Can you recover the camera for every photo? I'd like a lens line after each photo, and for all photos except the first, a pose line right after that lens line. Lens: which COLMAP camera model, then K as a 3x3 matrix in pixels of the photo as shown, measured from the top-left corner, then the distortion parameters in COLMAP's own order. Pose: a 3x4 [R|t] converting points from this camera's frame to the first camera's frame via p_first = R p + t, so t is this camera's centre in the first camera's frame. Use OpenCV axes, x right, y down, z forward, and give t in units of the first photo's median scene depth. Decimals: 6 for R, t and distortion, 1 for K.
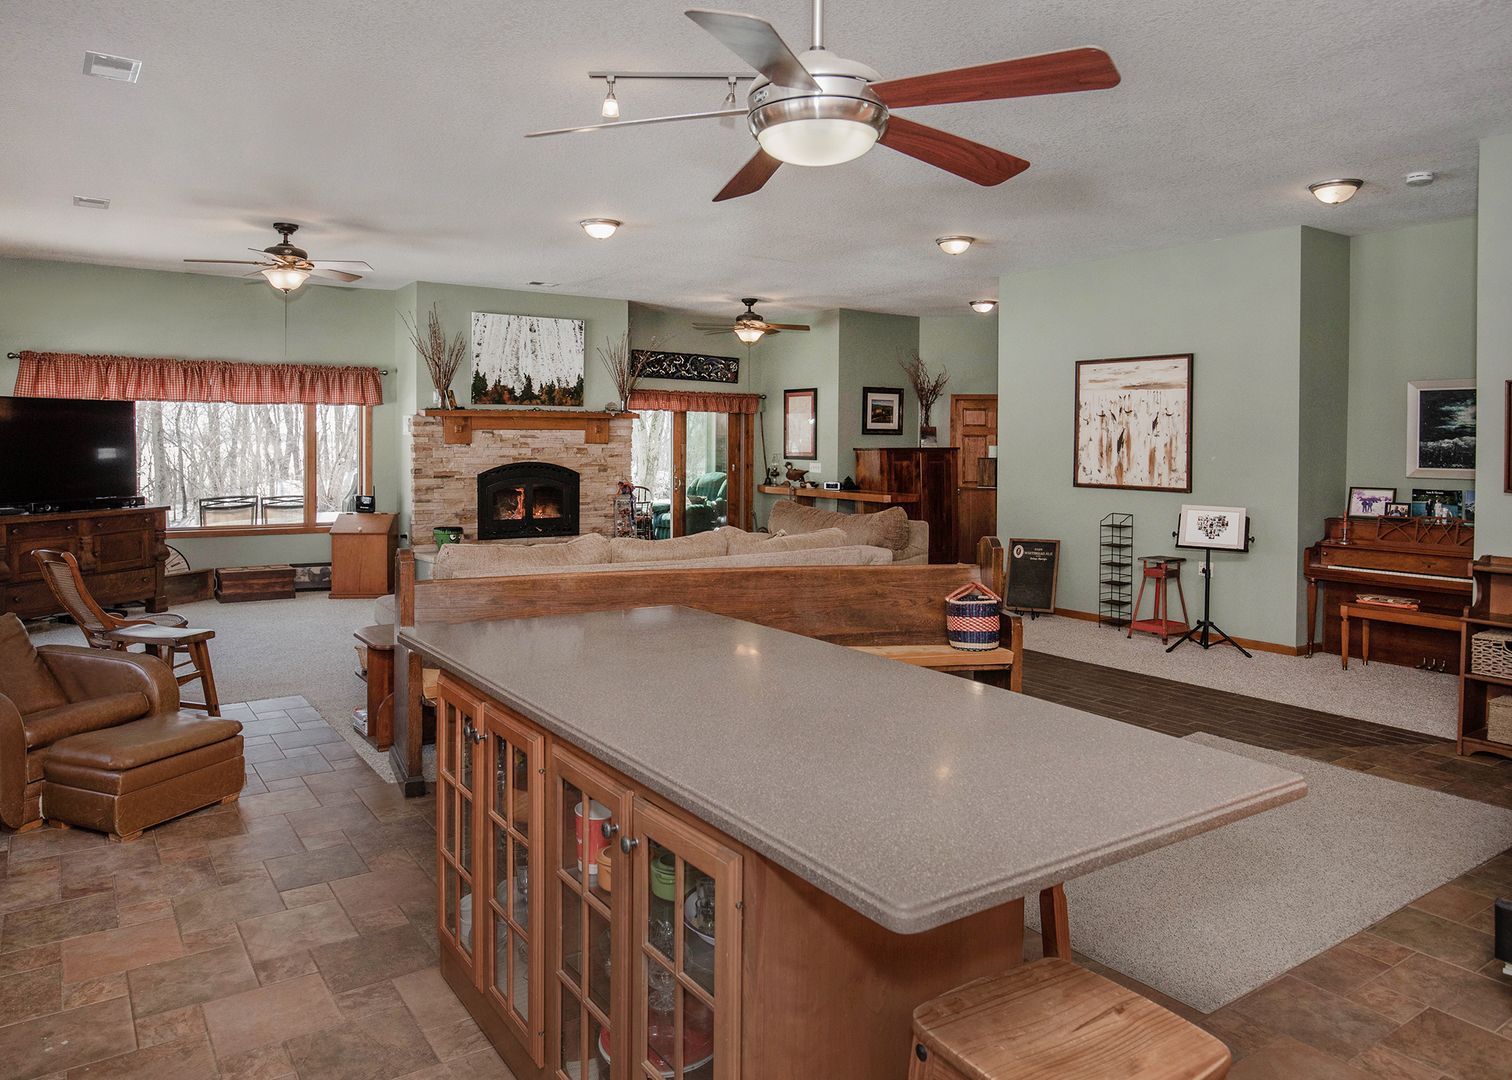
lens RADIAL K [[1073.9, 0, 754.9], [0, 1073.9, 484.3], [0, 0, 1]] dist [0.004197, 0.002130]
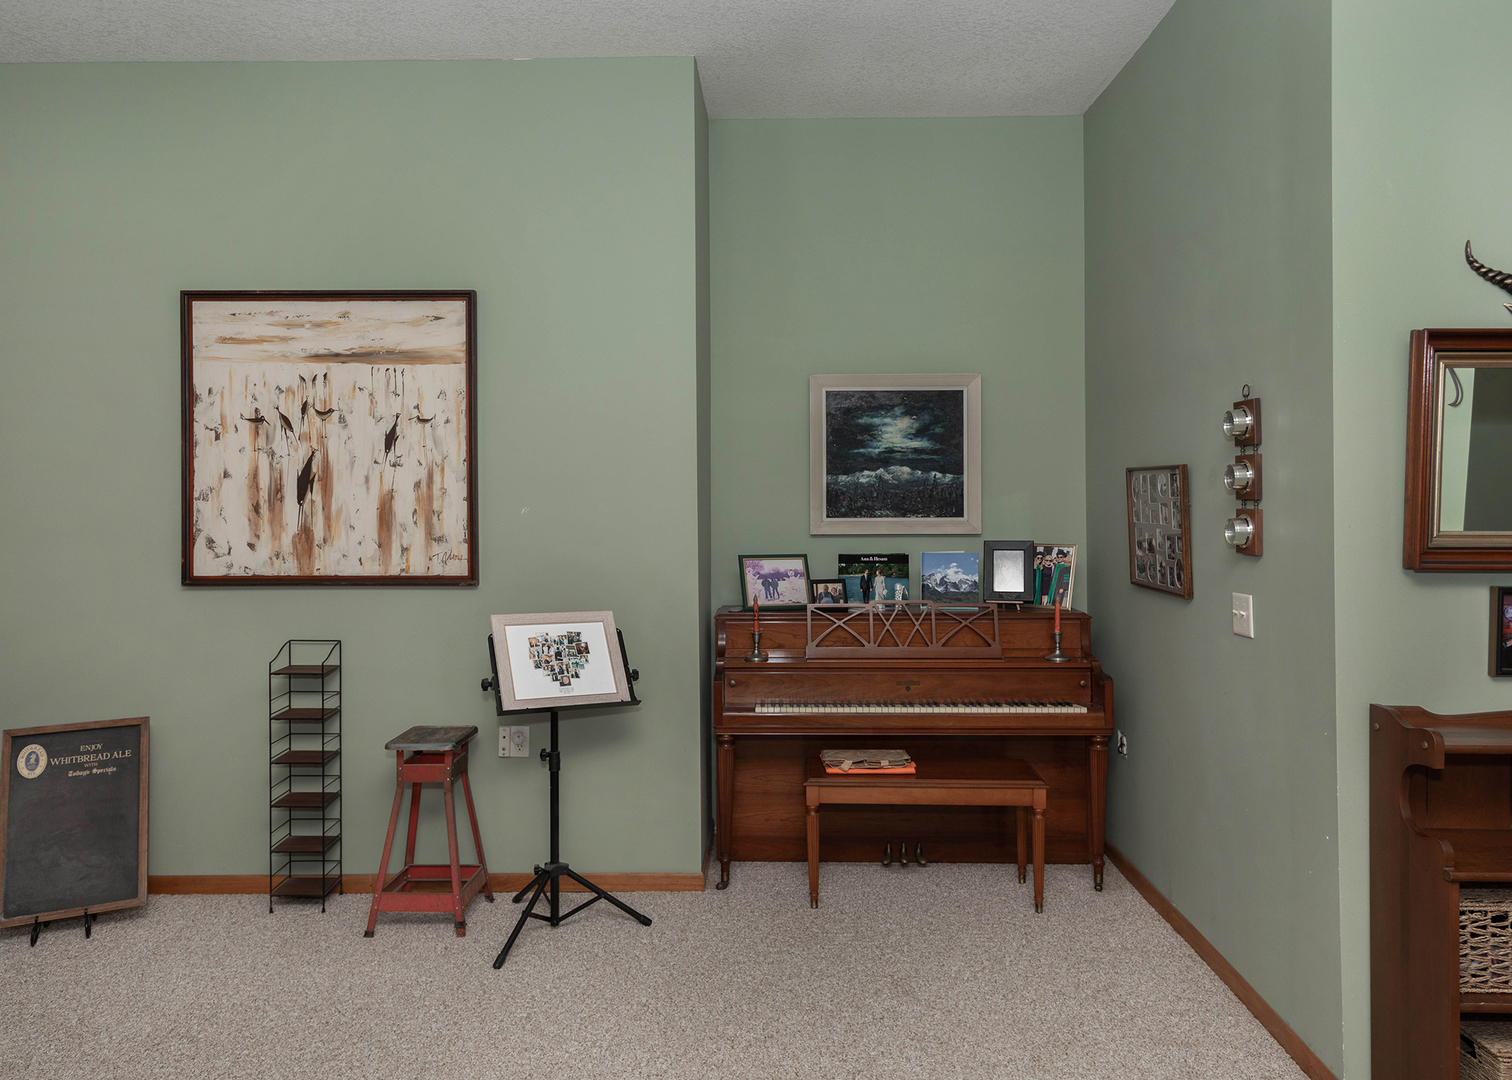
lens RADIAL K [[1073.9, 0, 754.9], [0, 1073.9, 484.3], [0, 0, 1]] dist [0.004197, 0.002130]
pose [[0.587942, -0.006620, 0.808876, 0.092680], [0.041419, 0.998901, -0.021931, -0.020652], [-0.807842, 0.046396, 0.587570, 0.611856]]
